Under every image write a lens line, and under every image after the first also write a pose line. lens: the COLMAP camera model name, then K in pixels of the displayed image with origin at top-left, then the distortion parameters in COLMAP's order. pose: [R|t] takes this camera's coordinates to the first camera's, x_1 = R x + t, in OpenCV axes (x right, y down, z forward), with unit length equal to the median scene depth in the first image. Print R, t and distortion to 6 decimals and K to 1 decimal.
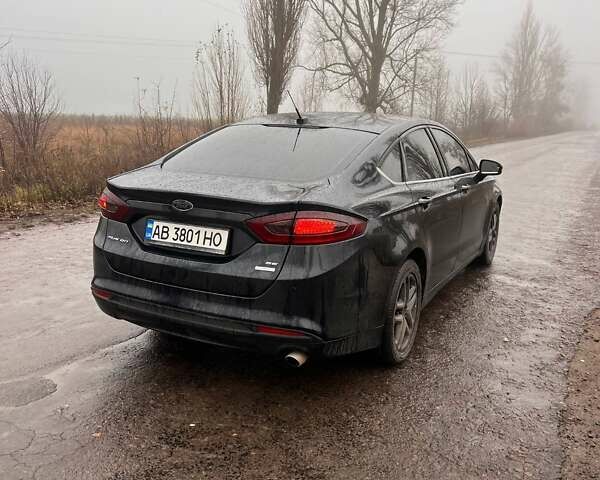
lens RADIAL K [[596.5, 0, 301.6], [0, 596.5, 240.7], [0, 0, 1]] dist [0.088765, 0.000000]
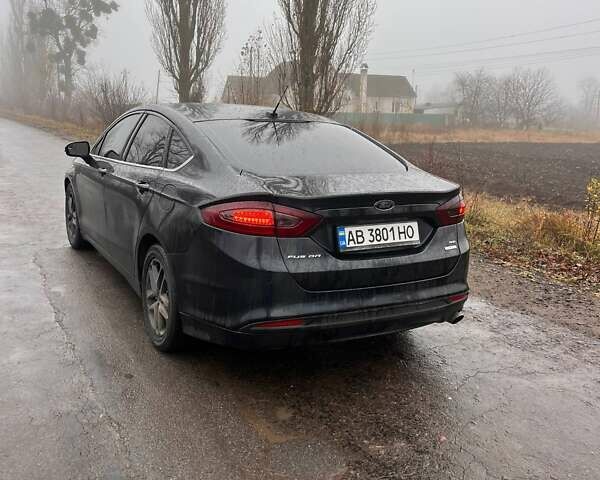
lens RADIAL K [[596.5, 0, 300.9], [0, 596.5, 240.9], [0, 0, 1]] dist [0.088765, 0.000000]
pose [[0.558607, -0.189364, 0.807527, -1.093281], [0.154475, 0.980307, 0.123023, -0.144678], [-0.814921, 0.056021, 0.576858, 0.530443]]
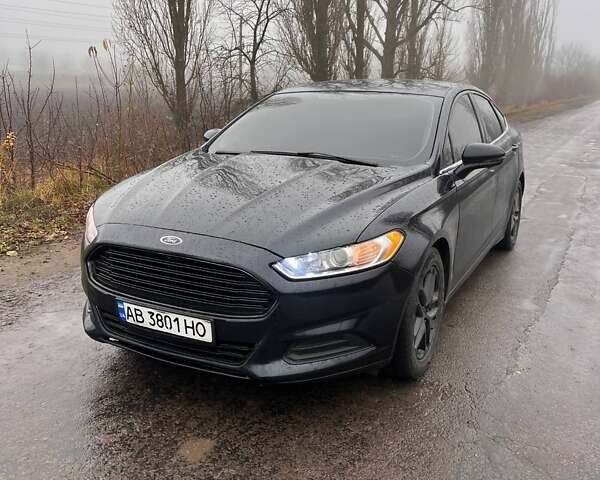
lens RADIAL K [[596.5, 0, 298.6], [0, 596.5, 235.3], [0, 0, 1]] dist [0.088765, 0.000000]
pose [[0.981539, -0.169653, -0.088308, 0.087933], [0.190883, 0.897922, 0.396609, -0.417044], [0.012007, -0.406144, 0.913730, 0.283620]]
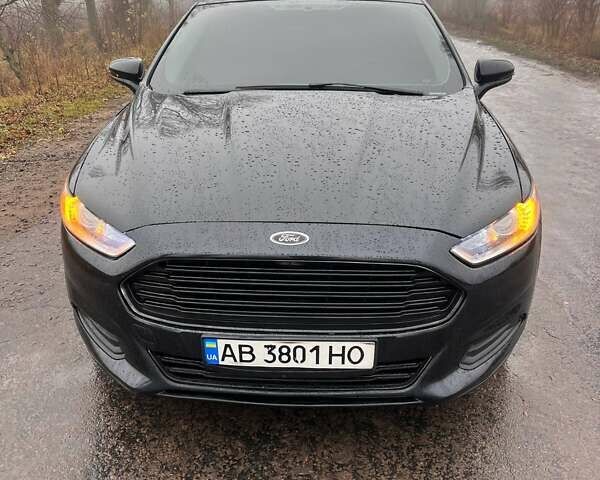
lens RADIAL K [[596.5, 0, 299.1], [0, 596.5, 243.4], [0, 0, 1]] dist [0.088765, 0.000000]
pose [[0.907093, -0.328880, 0.262716, -0.305087], [0.120261, 0.800603, 0.587003, -0.438074], [-0.403385, -0.500872, 0.765773, 0.608232]]
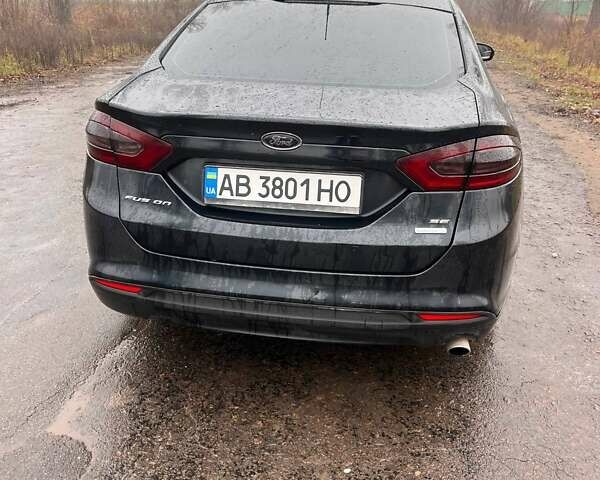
lens RADIAL K [[596.5, 0, 304.1], [0, 596.5, 241.2], [0, 0, 1]] dist [0.088765, 0.000000]
pose [[0.941699, -0.128527, 0.310941, -0.377543], [0.068147, 0.977868, 0.197813, -0.077451], [-0.329483, -0.165091, 0.929616, 0.400198]]
